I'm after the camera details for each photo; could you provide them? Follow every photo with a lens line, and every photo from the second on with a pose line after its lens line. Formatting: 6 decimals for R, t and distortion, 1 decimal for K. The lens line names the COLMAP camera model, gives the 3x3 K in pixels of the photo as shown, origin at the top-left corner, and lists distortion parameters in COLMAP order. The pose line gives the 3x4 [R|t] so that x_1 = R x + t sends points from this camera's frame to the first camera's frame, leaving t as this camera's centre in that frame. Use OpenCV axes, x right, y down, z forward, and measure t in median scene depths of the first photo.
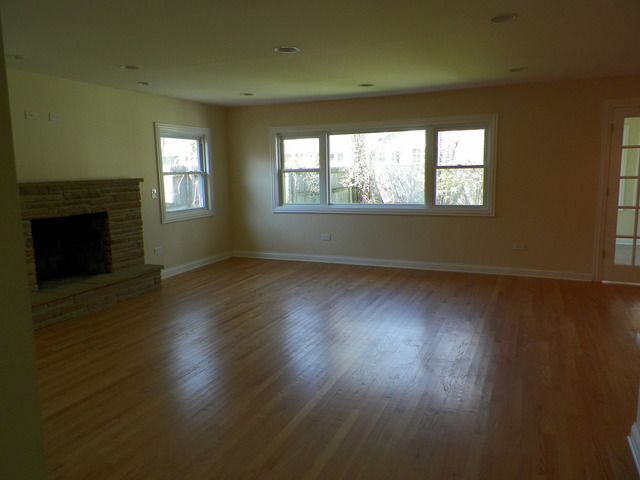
lens RADIAL K [[475.5, 0, 320.0], [0, 475.5, 240.0], [0, 0, 1]] dist [-0.000125, 0.001778]
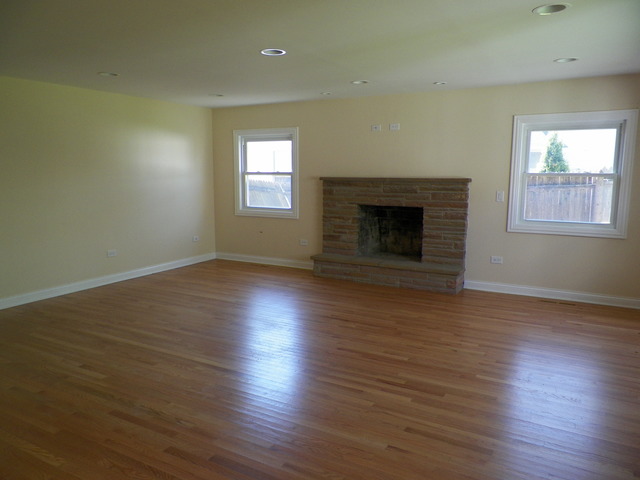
lens RADIAL K [[475.5, 0, 320.0], [0, 475.5, 240.0], [0, 0, 1]] dist [-0.000125, 0.001778]
pose [[-0.100183, 0.164224, -0.981322, 0.660043], [-0.147681, 0.972905, 0.177892, -0.144793], [0.983948, 0.162745, -0.073216, 0.848960]]
